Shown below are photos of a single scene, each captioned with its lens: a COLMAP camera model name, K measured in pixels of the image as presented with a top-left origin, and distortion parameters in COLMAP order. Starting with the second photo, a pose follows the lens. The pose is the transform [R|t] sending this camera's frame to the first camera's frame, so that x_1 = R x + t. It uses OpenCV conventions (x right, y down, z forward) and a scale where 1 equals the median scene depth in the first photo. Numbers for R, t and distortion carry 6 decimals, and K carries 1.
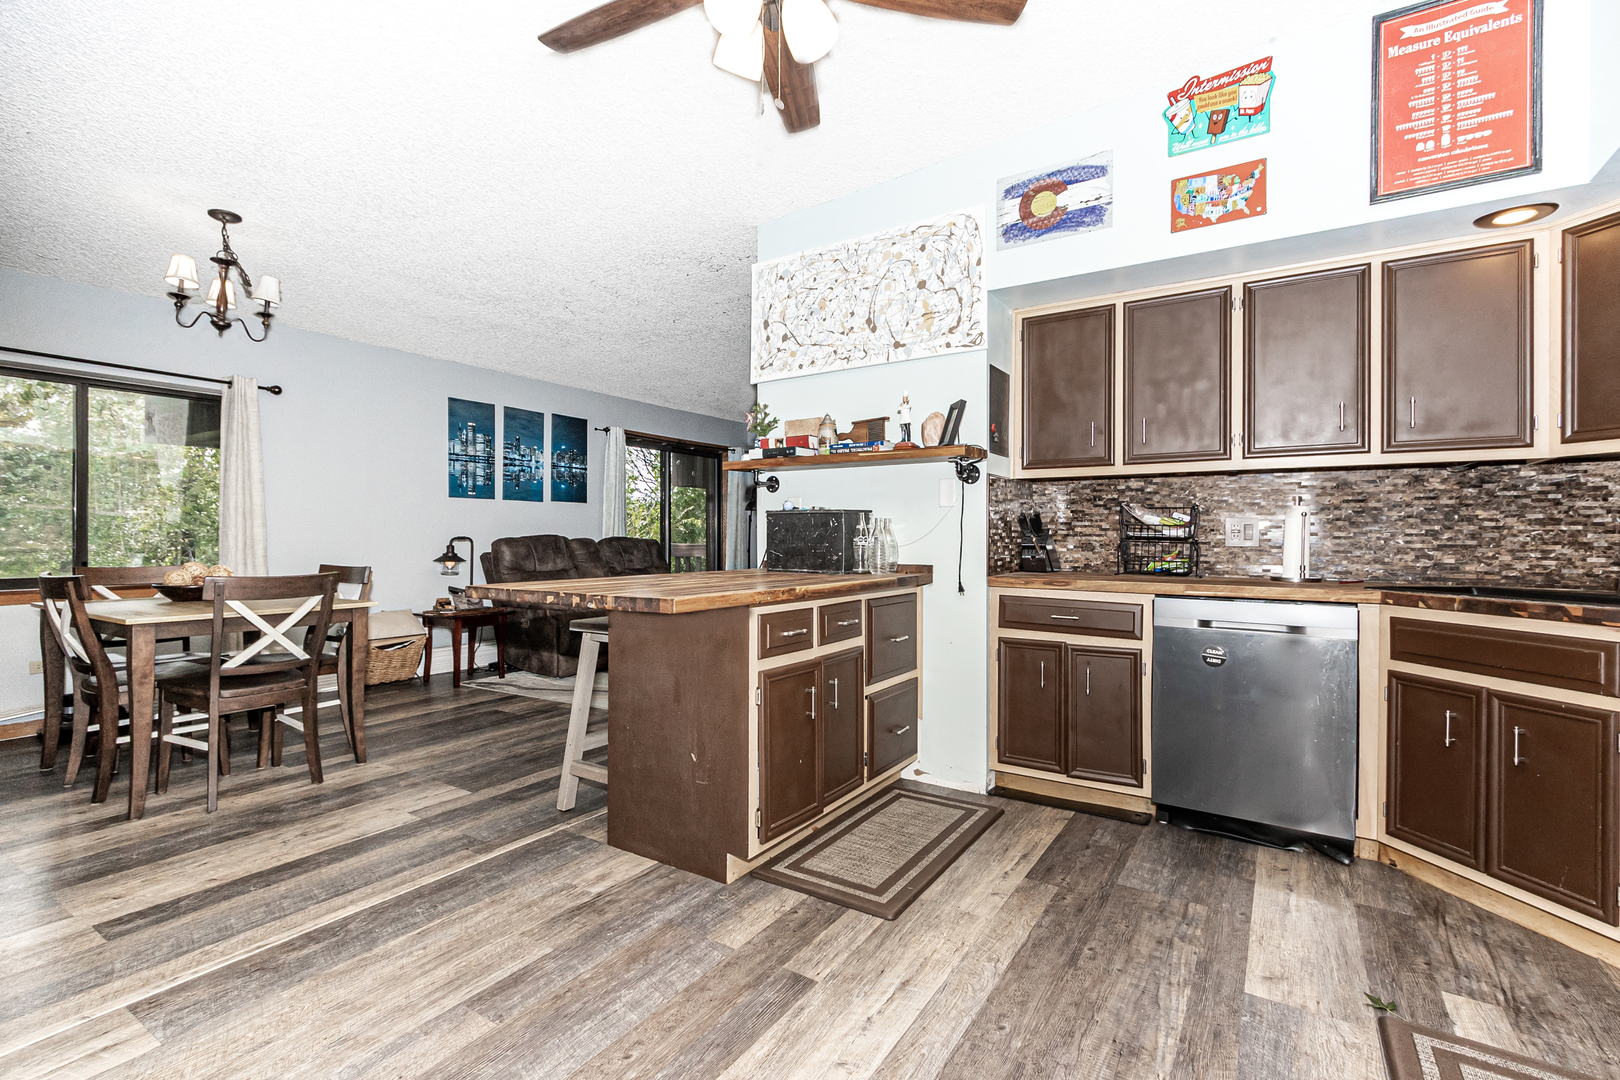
lens RADIAL K [[737.2, 0, 807.3], [0, 737.2, 535.6], [0, 0, 1]] dist [0.003044, -0.002792]
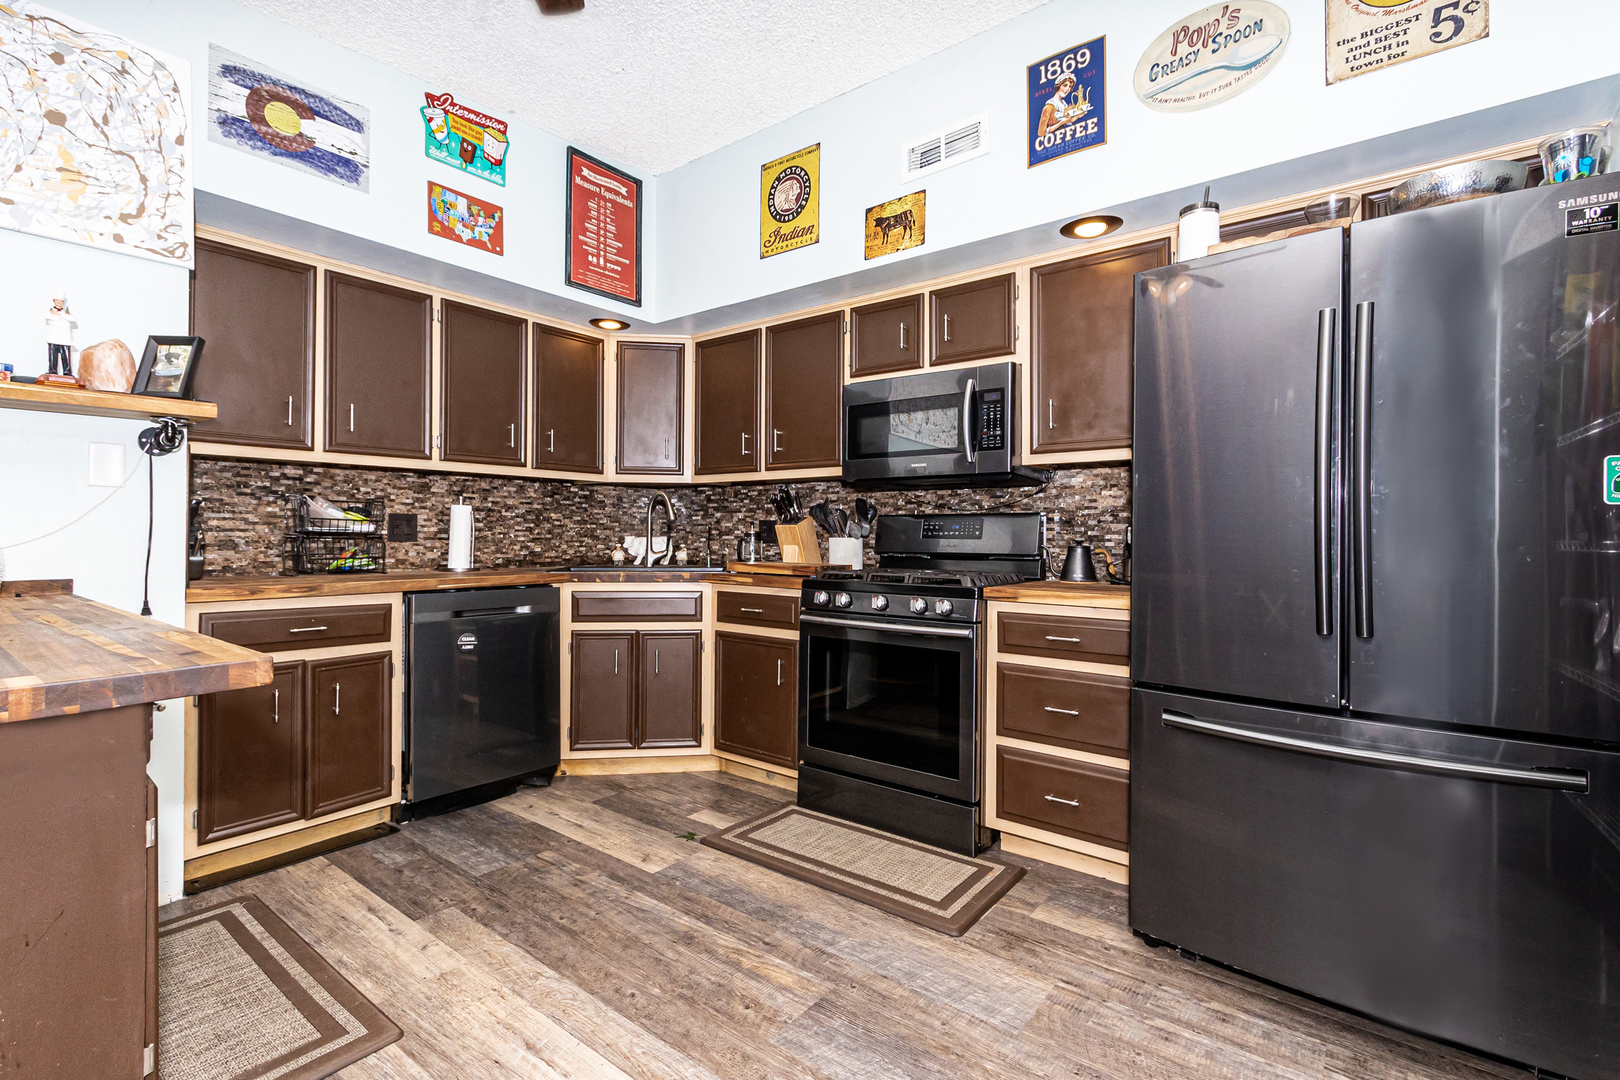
lens RADIAL K [[737.2, 0, 806.6], [0, 737.2, 527.7], [0, 0, 1]] dist [0.003044, -0.002792]
pose [[0.087082, 0.003049, 0.996196, -0.493319], [-0.004742, 0.999985, -0.002647, -0.005666], [-0.996190, -0.004493, 0.087095, 0.415075]]
